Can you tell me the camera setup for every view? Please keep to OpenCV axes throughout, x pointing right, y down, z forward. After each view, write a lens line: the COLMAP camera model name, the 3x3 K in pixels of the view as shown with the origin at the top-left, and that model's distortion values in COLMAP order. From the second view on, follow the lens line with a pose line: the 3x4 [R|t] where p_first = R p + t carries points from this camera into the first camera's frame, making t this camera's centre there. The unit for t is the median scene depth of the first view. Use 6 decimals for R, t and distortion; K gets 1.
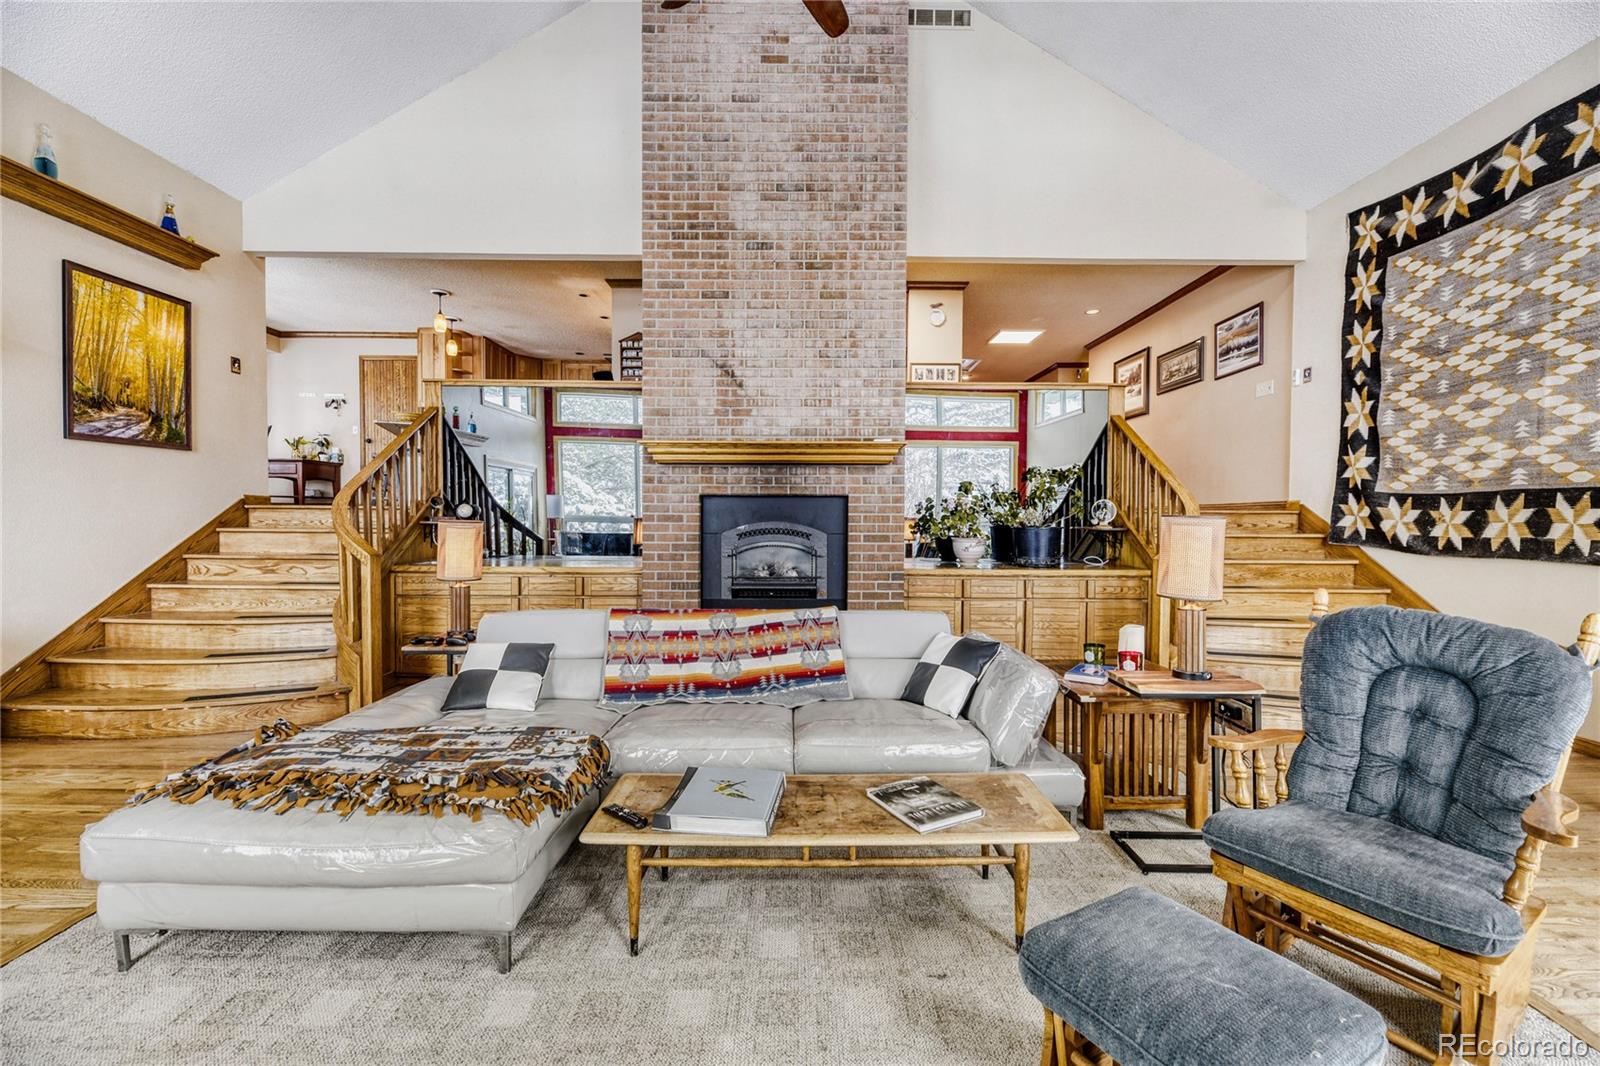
lens RADIAL K [[649.9, 0, 797.6], [0, 649.9, 529.4], [0, 0, 1]] dist [-0.000491, -0.000626]
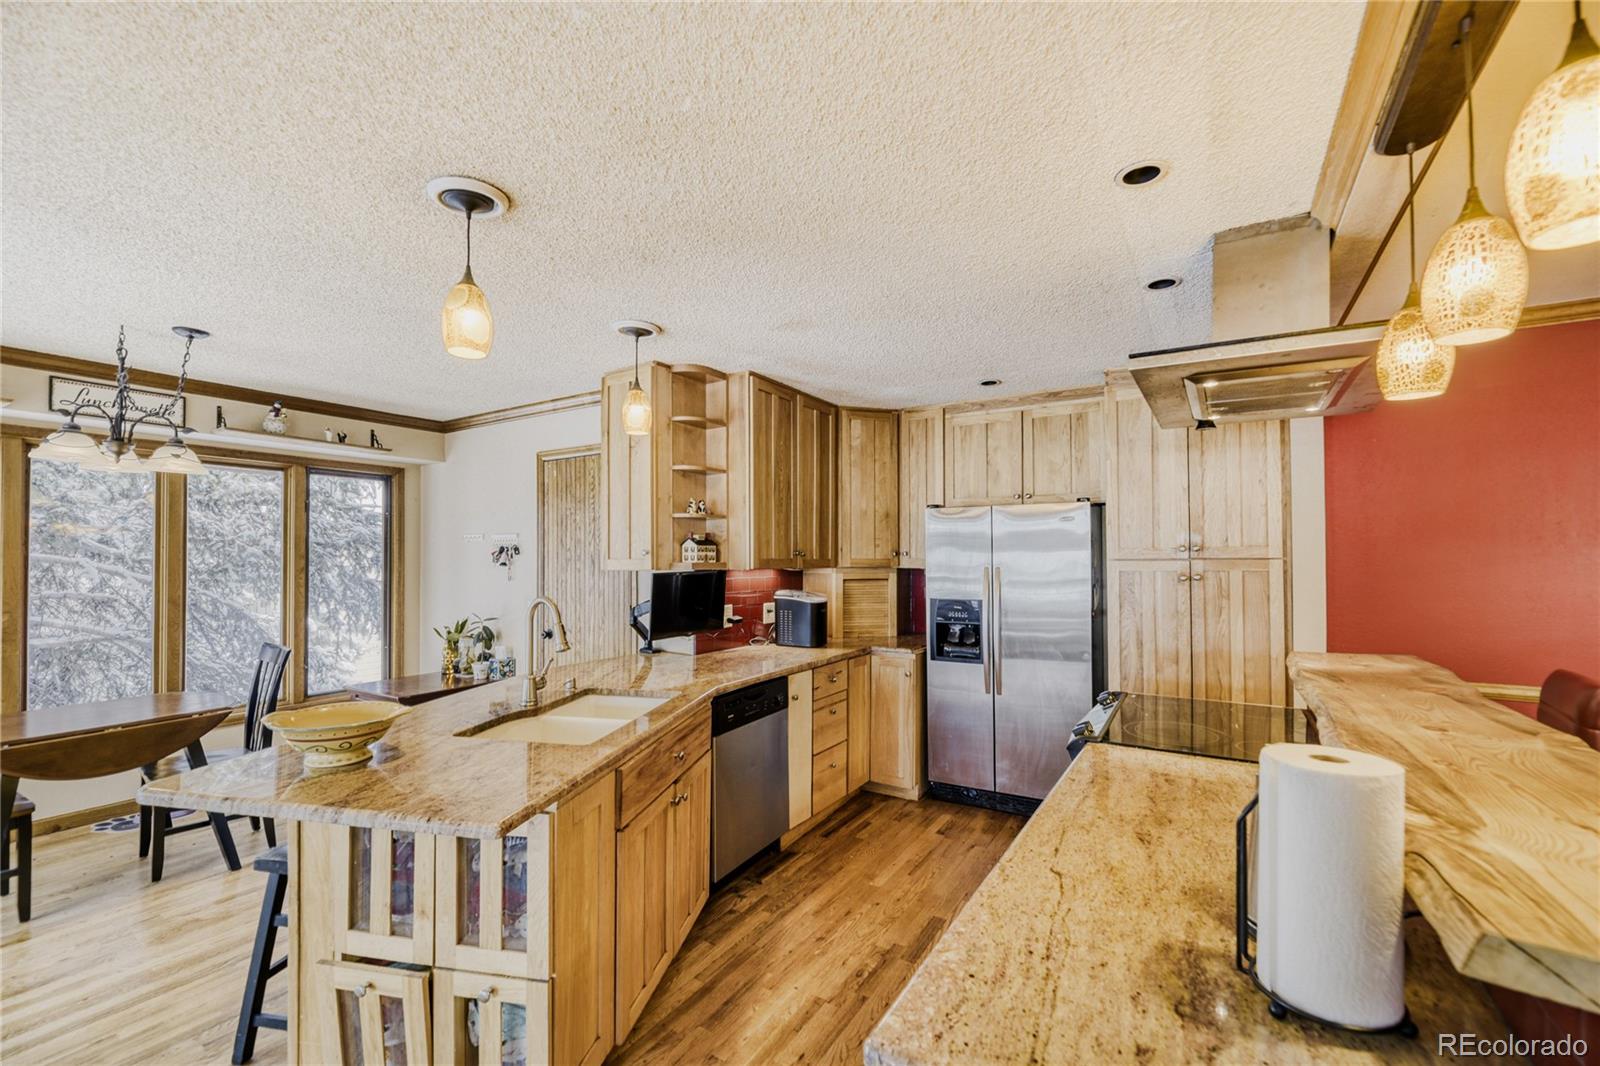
lens RADIAL K [[670.2, 0, 809.9], [0, 670.2, 546.0], [0, 0, 1]] dist [-0.006241, -0.000138]
pose [[0.856353, -0.020963, -0.515965, -0.482706], [0.002215, 0.999316, -0.036925, -0.345006], [0.516385, 0.030478, 0.855814, 1.308386]]
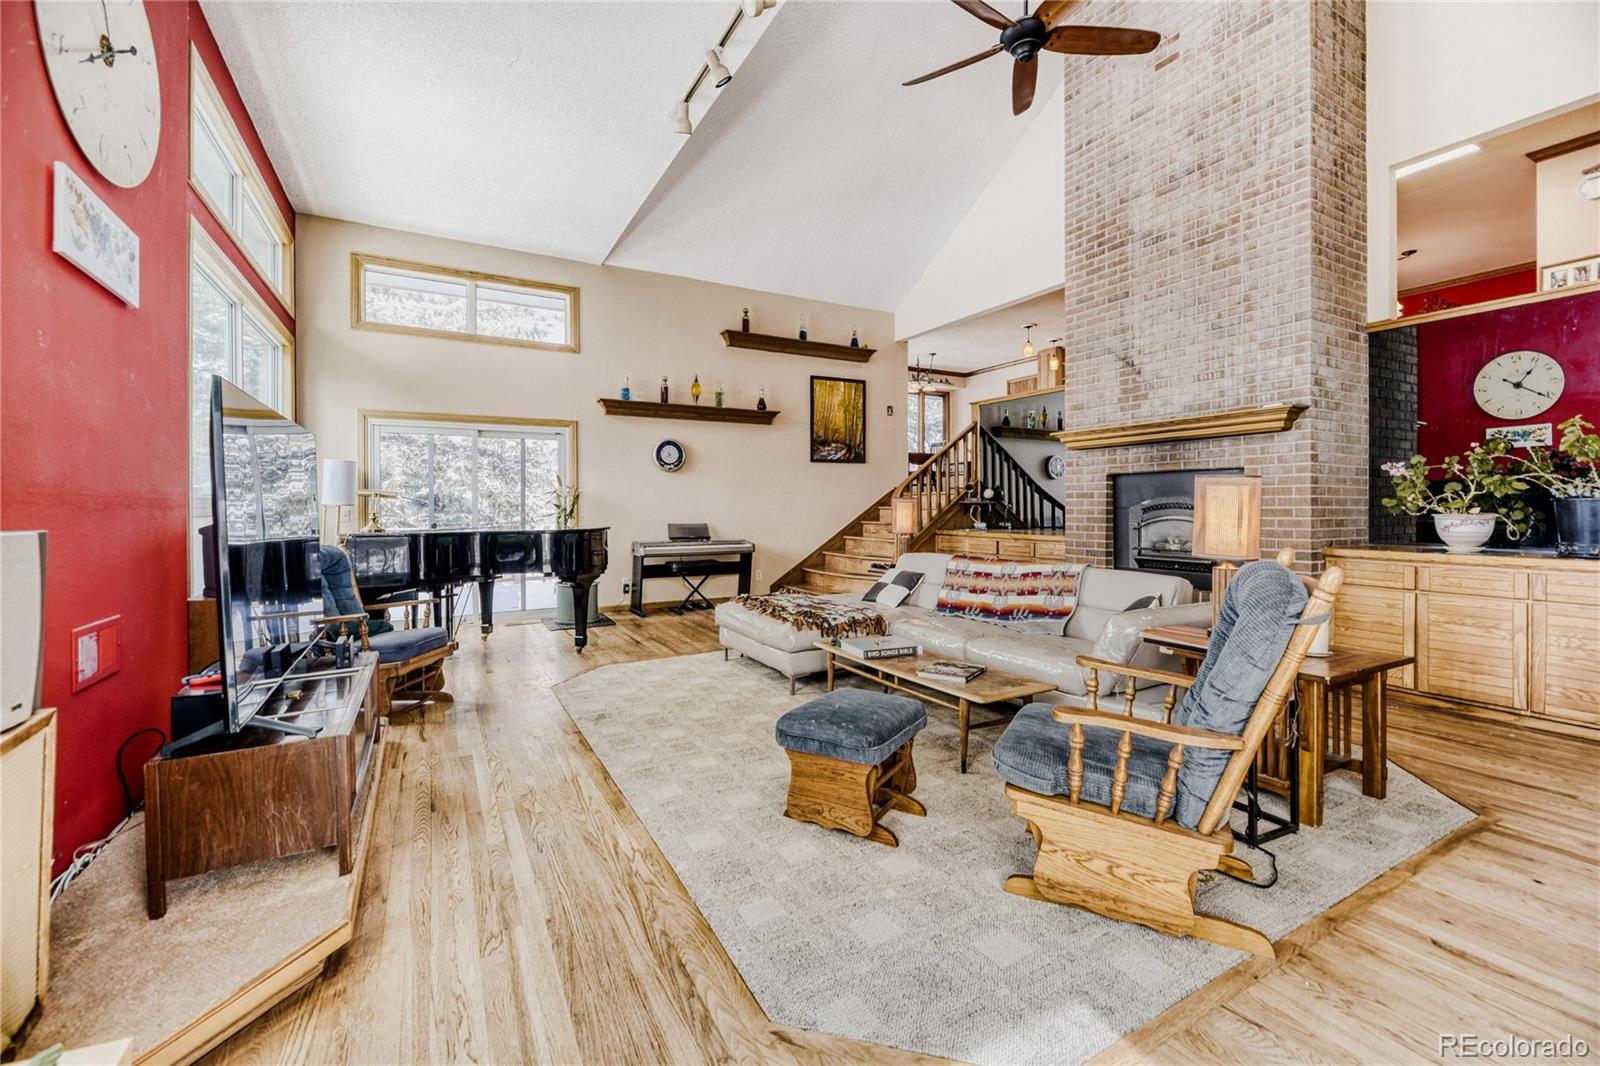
lens RADIAL K [[649.9, 0, 805.3], [0, 649.9, 504.7], [0, 0, 1]] dist [-0.000491, -0.000626]
pose [[0.488965, -0.007152, -0.872274, 0.594655], [-0.011615, 0.999824, -0.014709, 0.023803], [0.872226, 0.017323, 0.488796, -0.022964]]
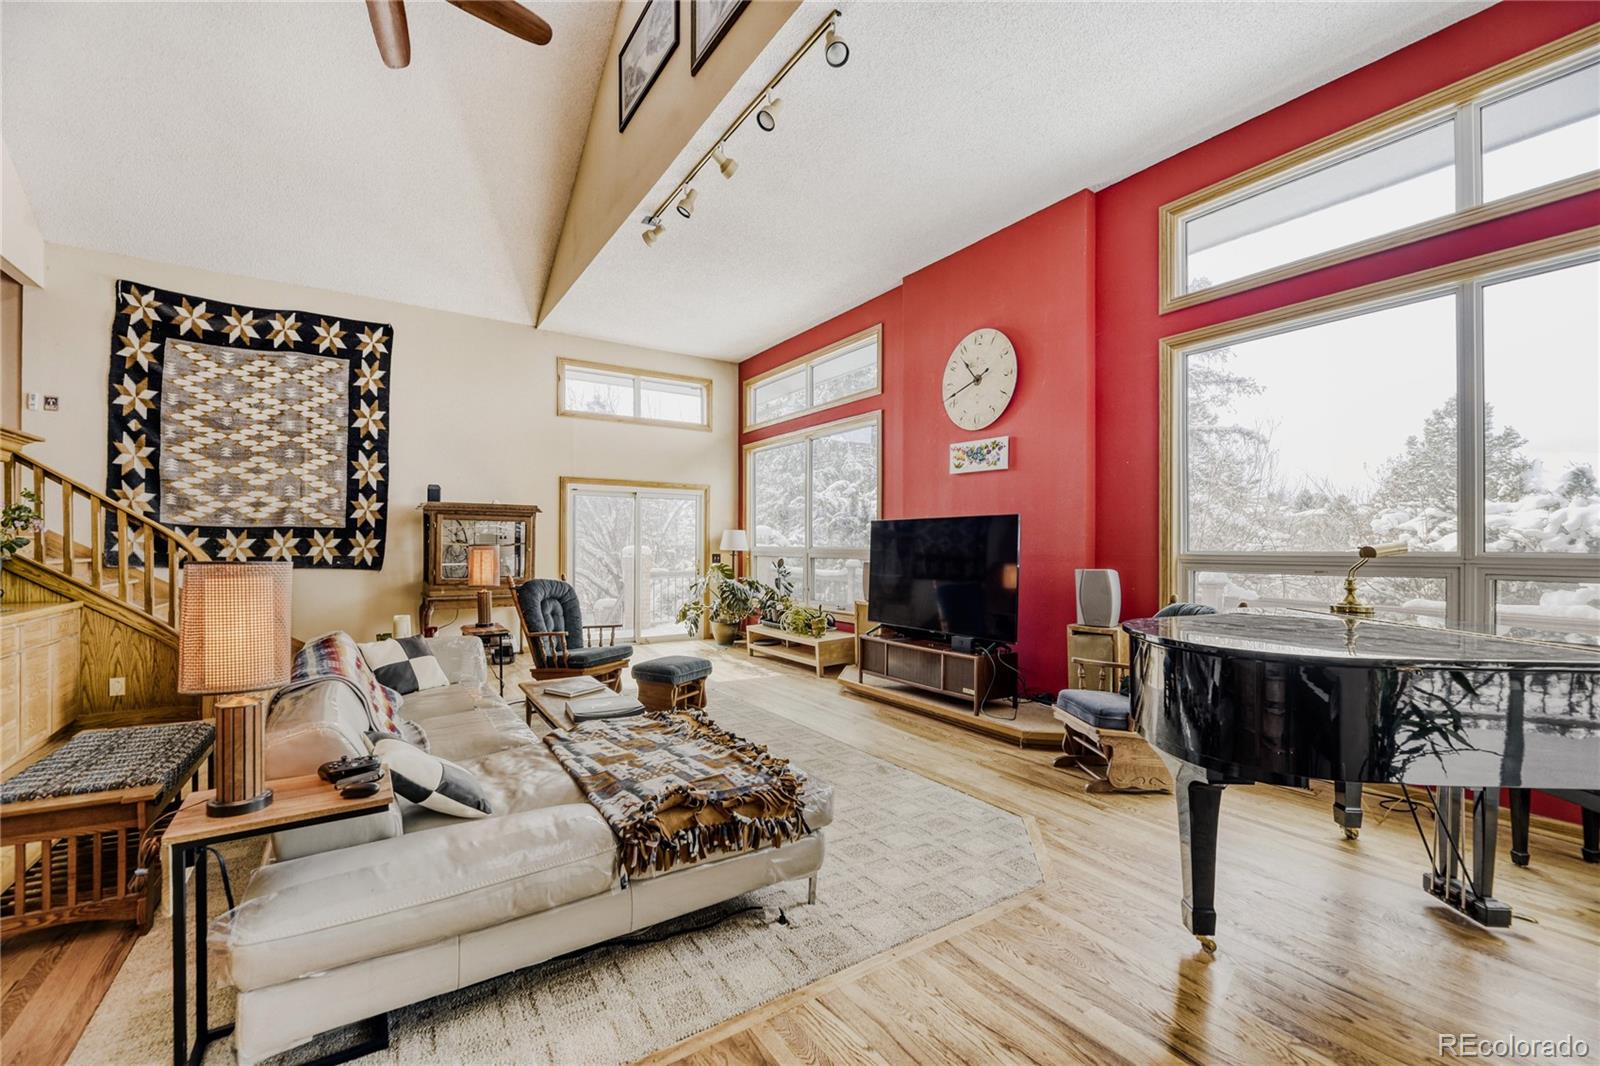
lens RADIAL K [[649.9, 0, 795.6], [0, 649.9, 545.4], [0, 0, 1]] dist [-0.000491, -0.000626]
pose [[-0.543214, -0.006864, 0.839566, -0.794830], [0.010971, 0.999823, 0.015272, -0.019818], [-0.839522, 0.017507, -0.543043, 0.646470]]
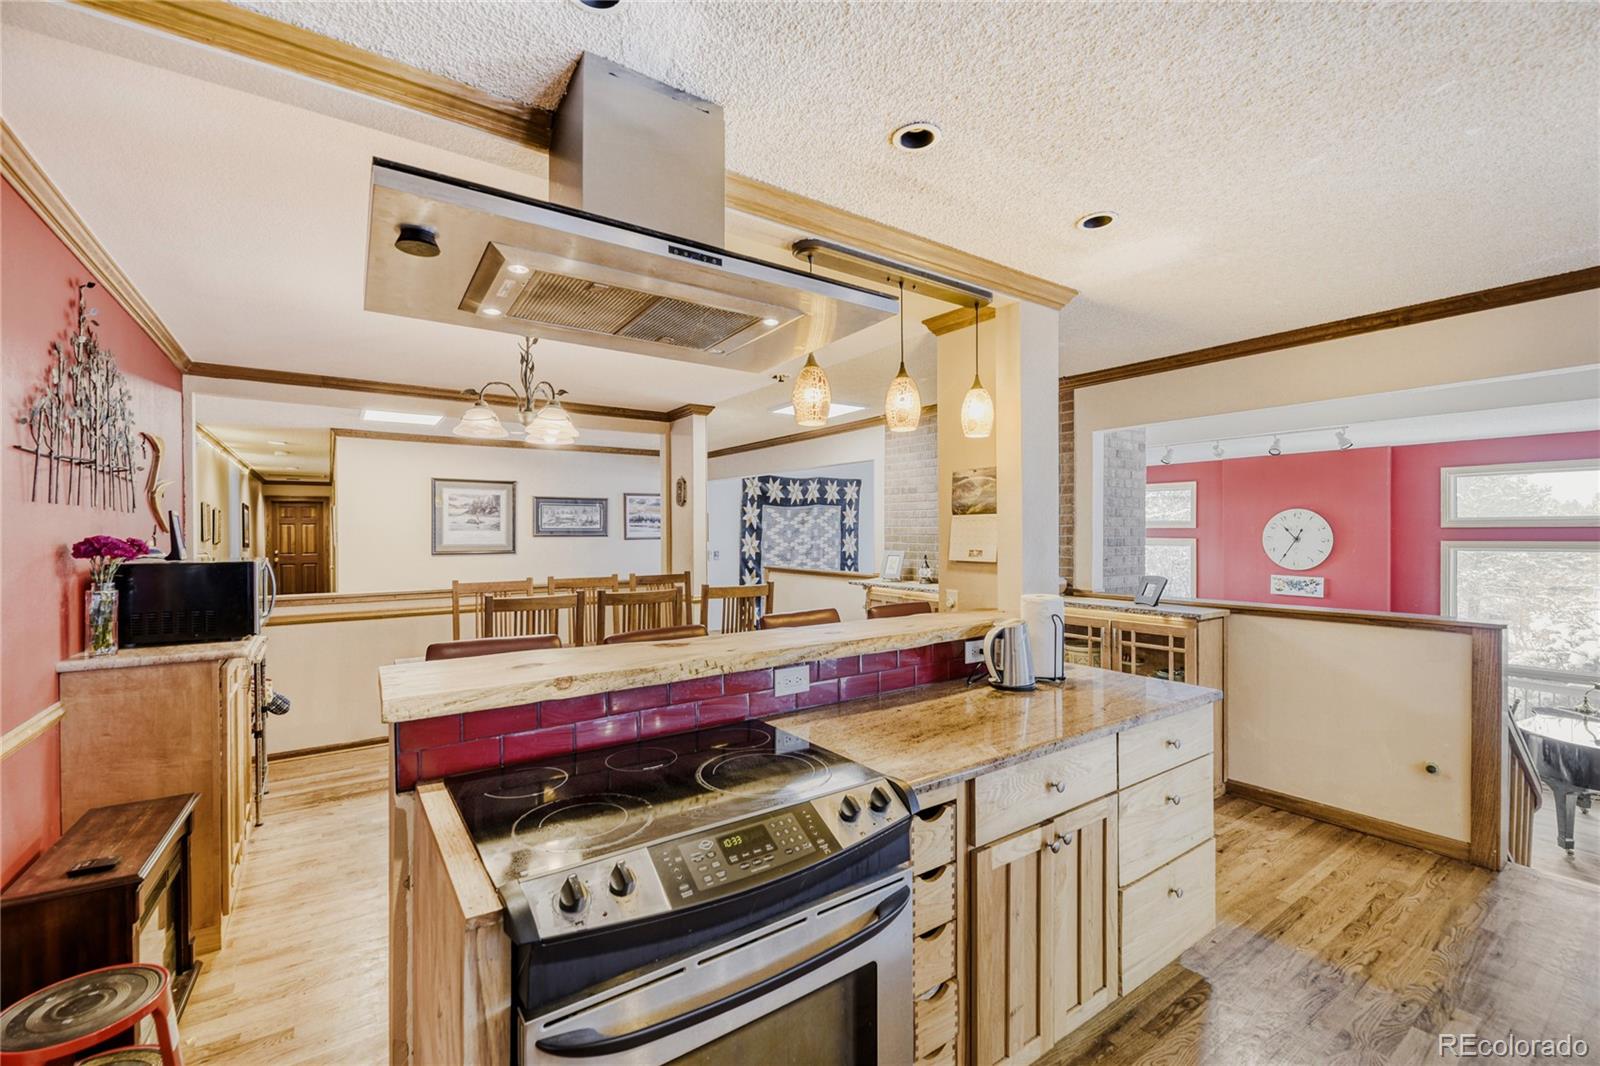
lens RADIAL K [[670.2, 0, 807.4], [0, 670.2, 527.4], [0, 0, 1]] dist [-0.006241, -0.000138]
pose [[-0.570237, 0.001280, 0.821479, -0.781835], [0.015573, 0.999836, 0.009253, -0.357761], [-0.821332, 0.018069, -0.570164, 1.973144]]
